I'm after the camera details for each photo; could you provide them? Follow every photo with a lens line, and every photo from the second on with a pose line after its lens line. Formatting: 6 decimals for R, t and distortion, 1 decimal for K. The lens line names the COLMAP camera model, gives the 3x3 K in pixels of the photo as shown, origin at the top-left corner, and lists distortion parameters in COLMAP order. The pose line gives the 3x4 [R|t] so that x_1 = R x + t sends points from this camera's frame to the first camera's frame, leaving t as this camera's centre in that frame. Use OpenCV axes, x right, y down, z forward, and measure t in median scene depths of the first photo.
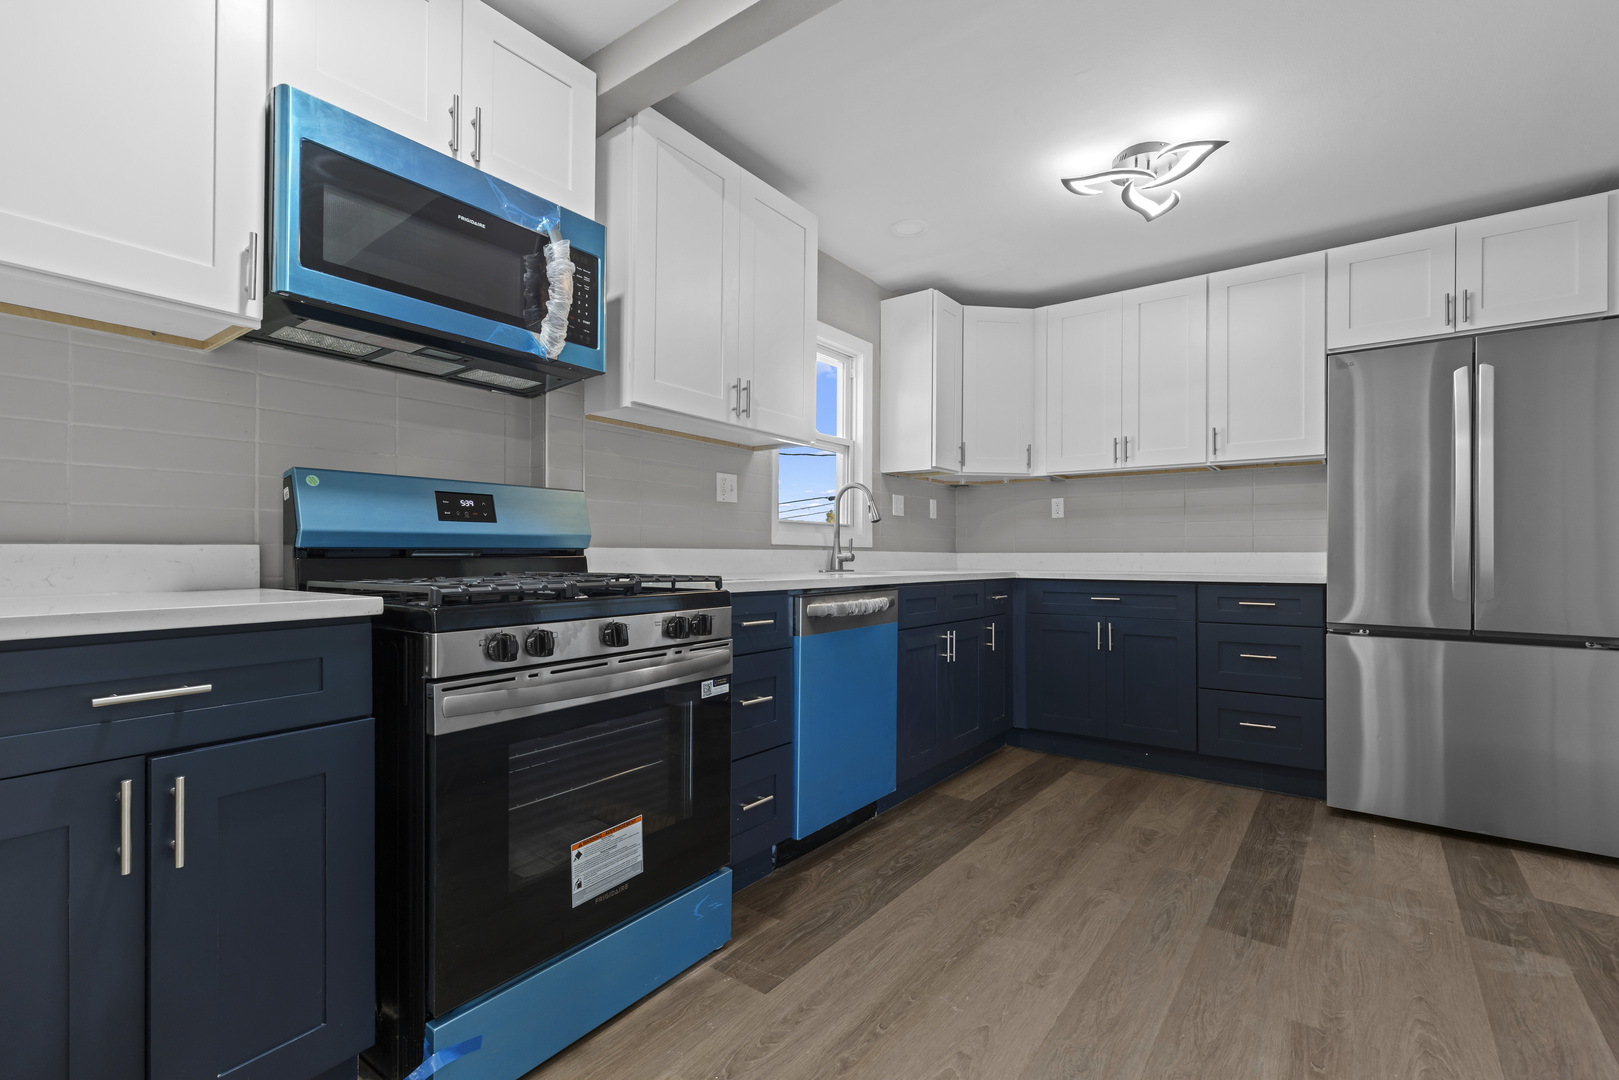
lens RADIAL K [[735.8, 0, 809.5], [0, 735.8, 540.0], [0, 0, 1]] dist [0.029911, 0.000103]
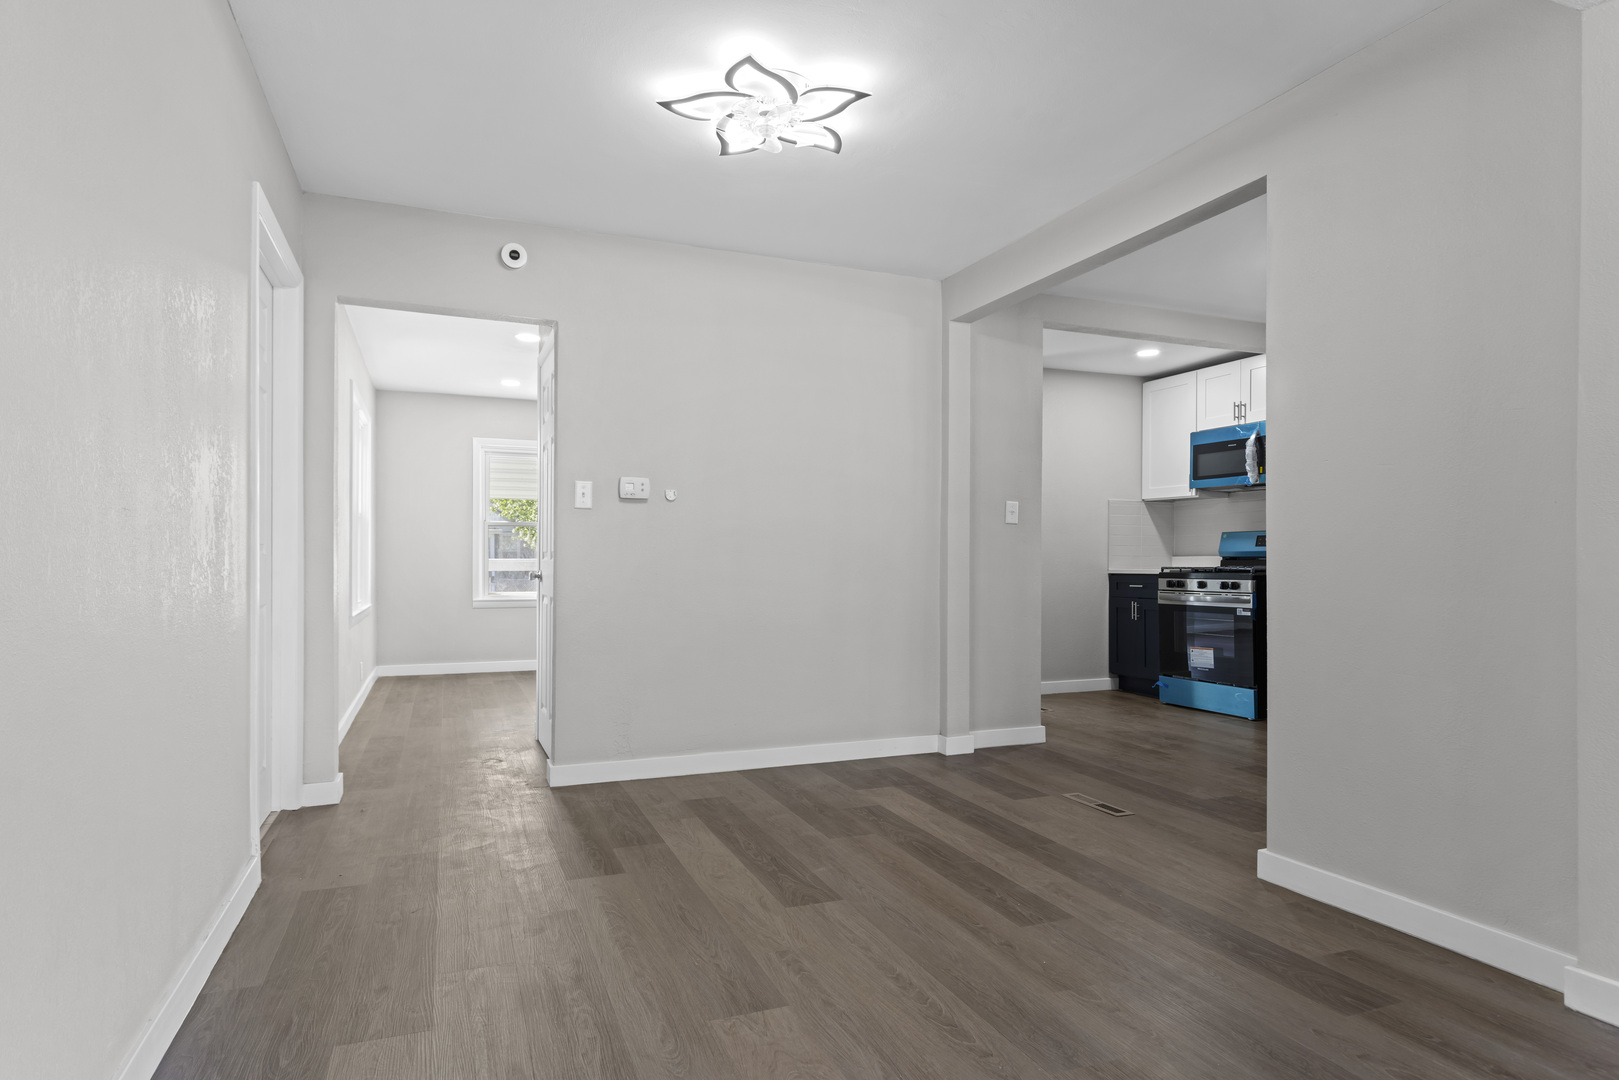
lens RADIAL K [[910.4, 0, 809.3], [0, 910.4, 513.2], [0, 0, 1]] dist [0.002557, -0.000114]
pose [[-0.522041, -0.045224, -0.851720, 3.664198], [0.007344, 0.998318, -0.057509, 0.037010], [0.852889, -0.036277, -0.520831, 1.533787]]
